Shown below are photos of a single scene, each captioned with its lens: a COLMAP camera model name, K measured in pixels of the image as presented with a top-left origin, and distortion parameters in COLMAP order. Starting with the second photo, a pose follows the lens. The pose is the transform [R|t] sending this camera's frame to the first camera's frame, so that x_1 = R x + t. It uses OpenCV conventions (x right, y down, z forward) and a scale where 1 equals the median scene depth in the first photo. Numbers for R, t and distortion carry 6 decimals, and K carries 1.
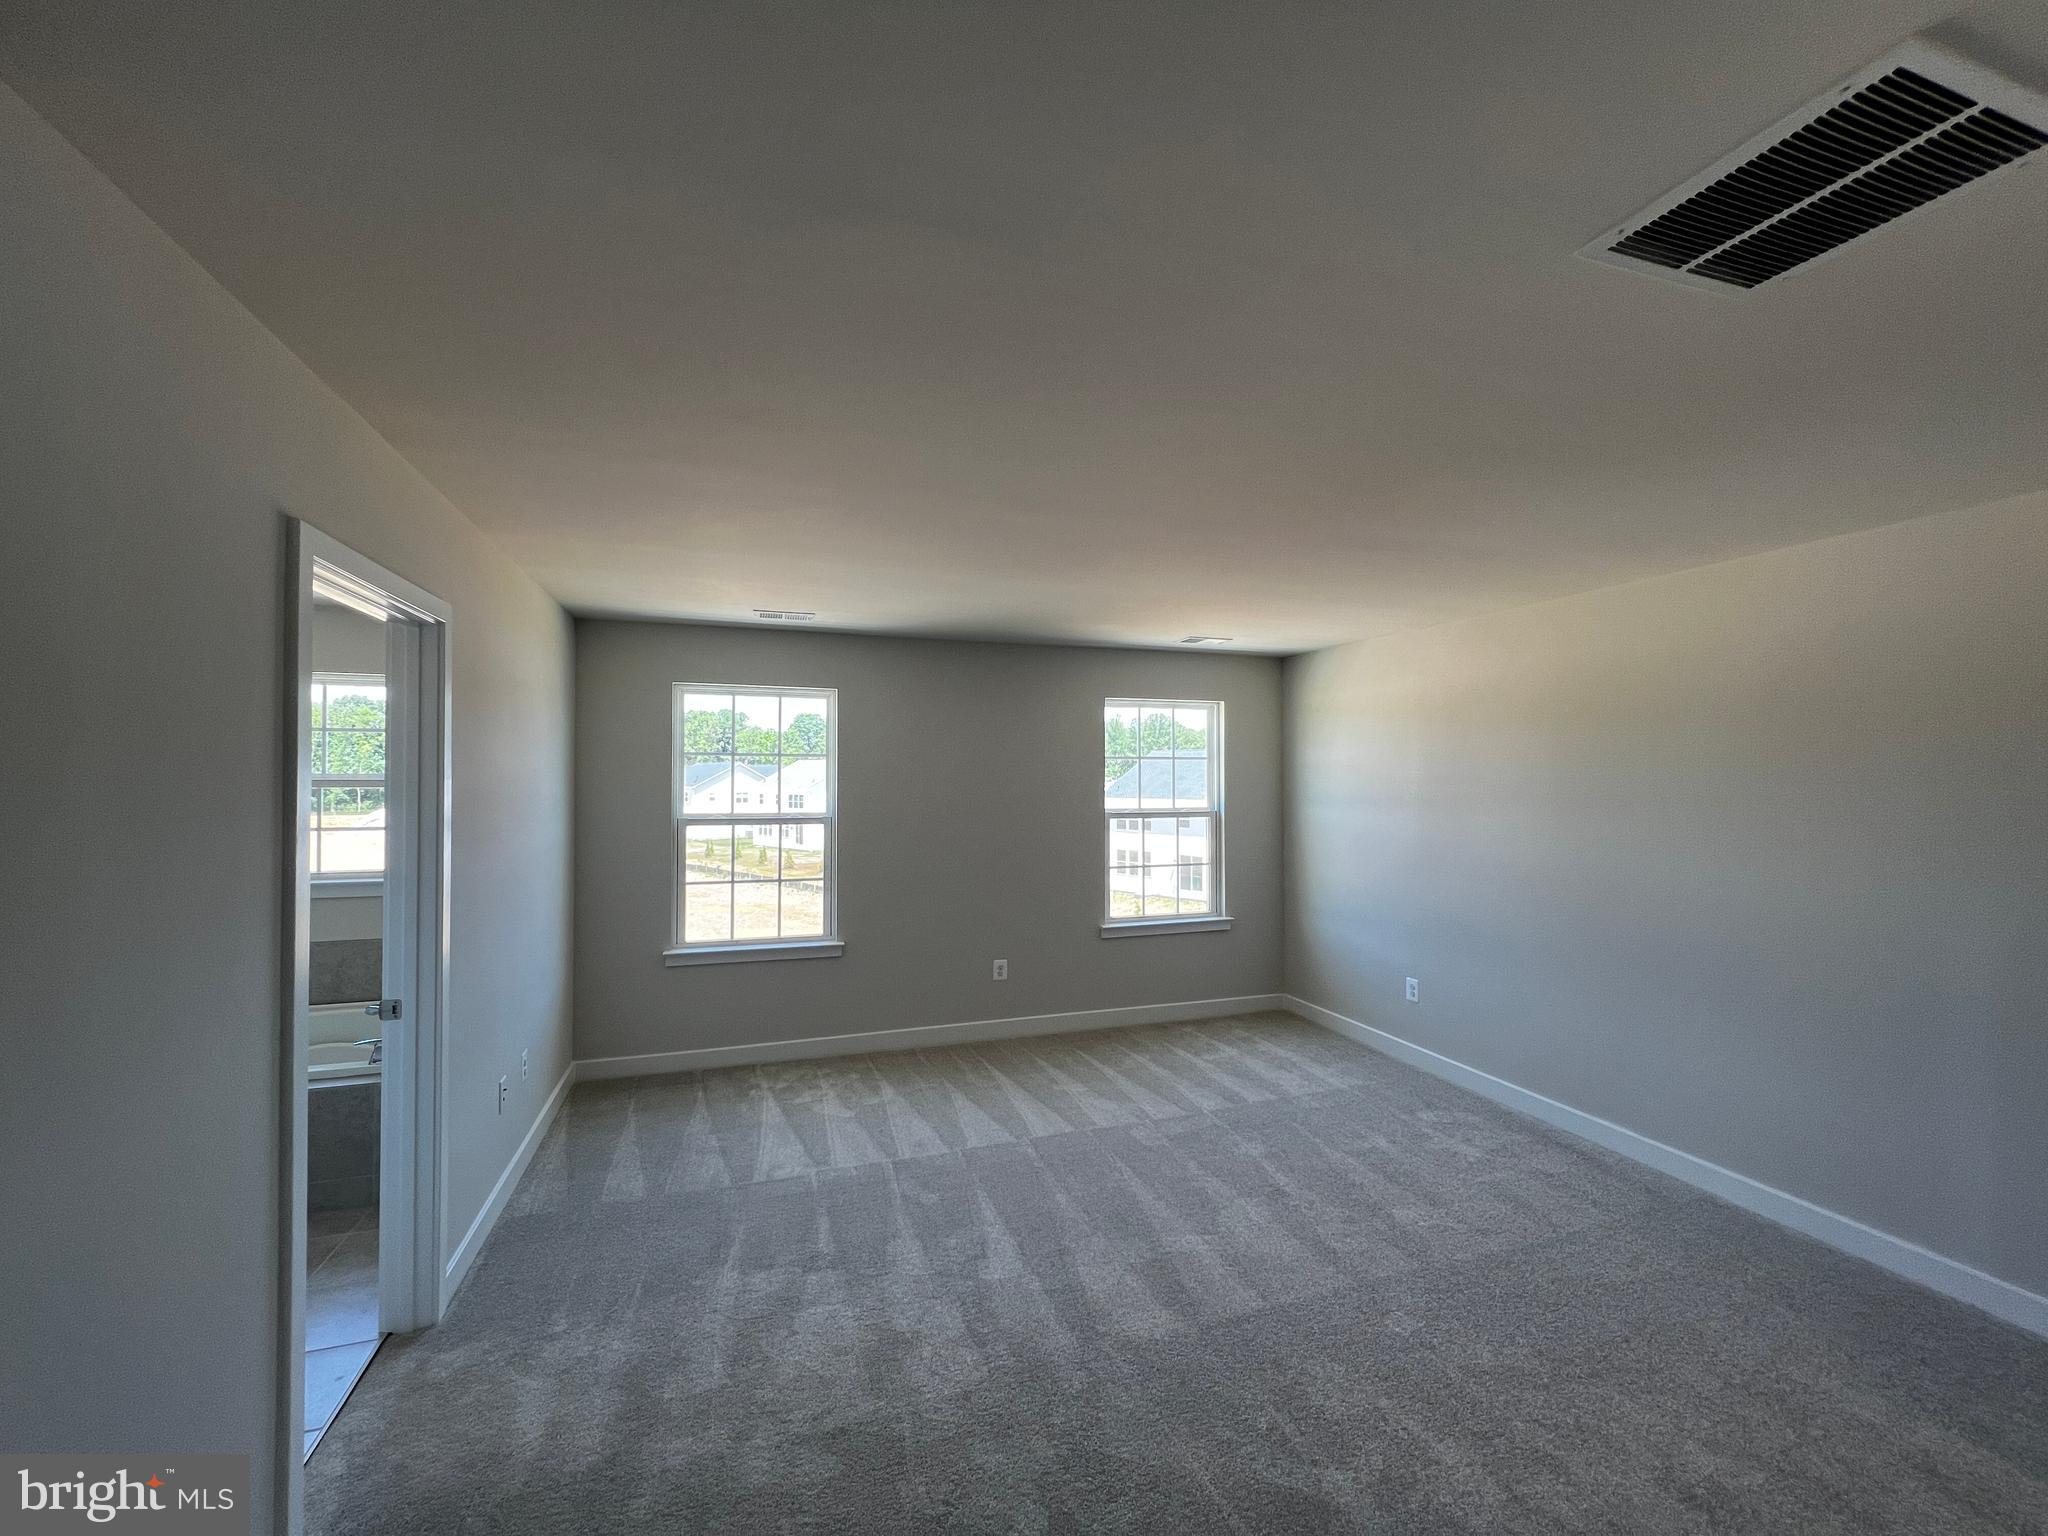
lens RADIAL K [[825.7, 0, 1024.0], [0, 825.7, 775.9], [0, 0, 1]] dist [-0.006015, 0.000961]
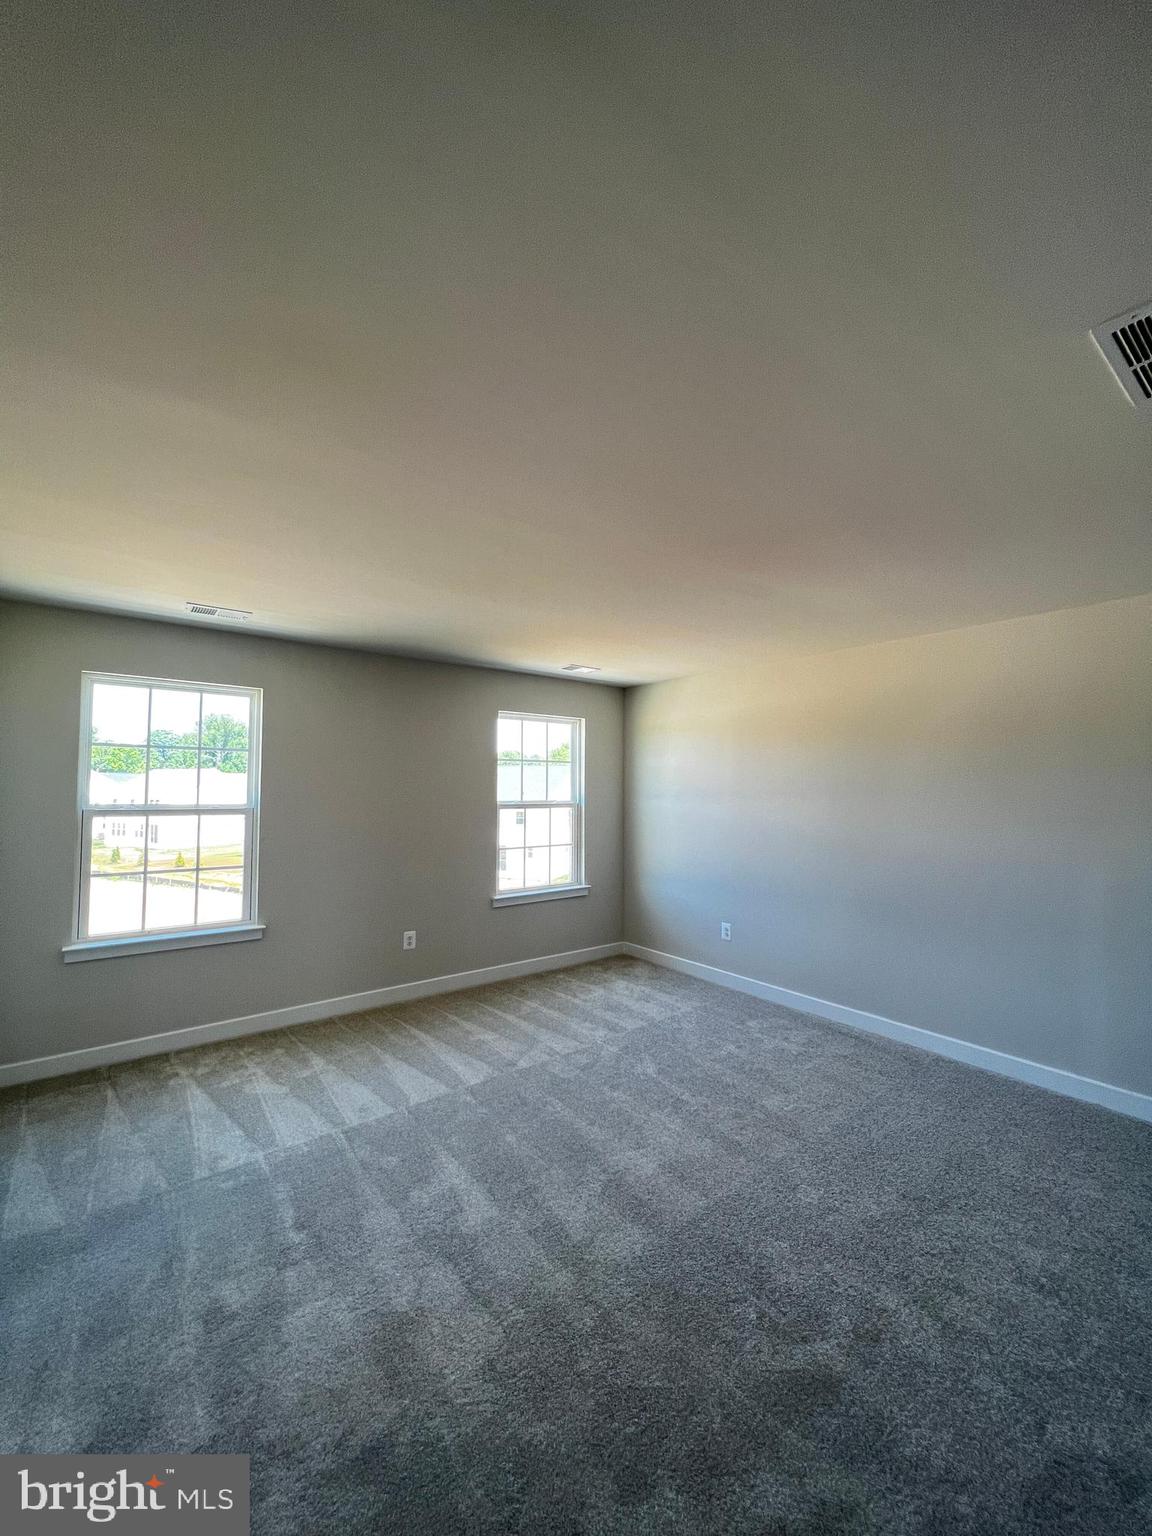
lens RADIAL K [[619.2, 0, 584.3], [0, 619.2, 766.9], [0, 0, 1]] dist [-0.006015, 0.000961]
pose [[0.941404, 0.016648, 0.336869, -0.126279], [-0.006759, 0.999512, -0.030505, 0.022994], [-0.337213, 0.026441, 0.941057, 0.127309]]
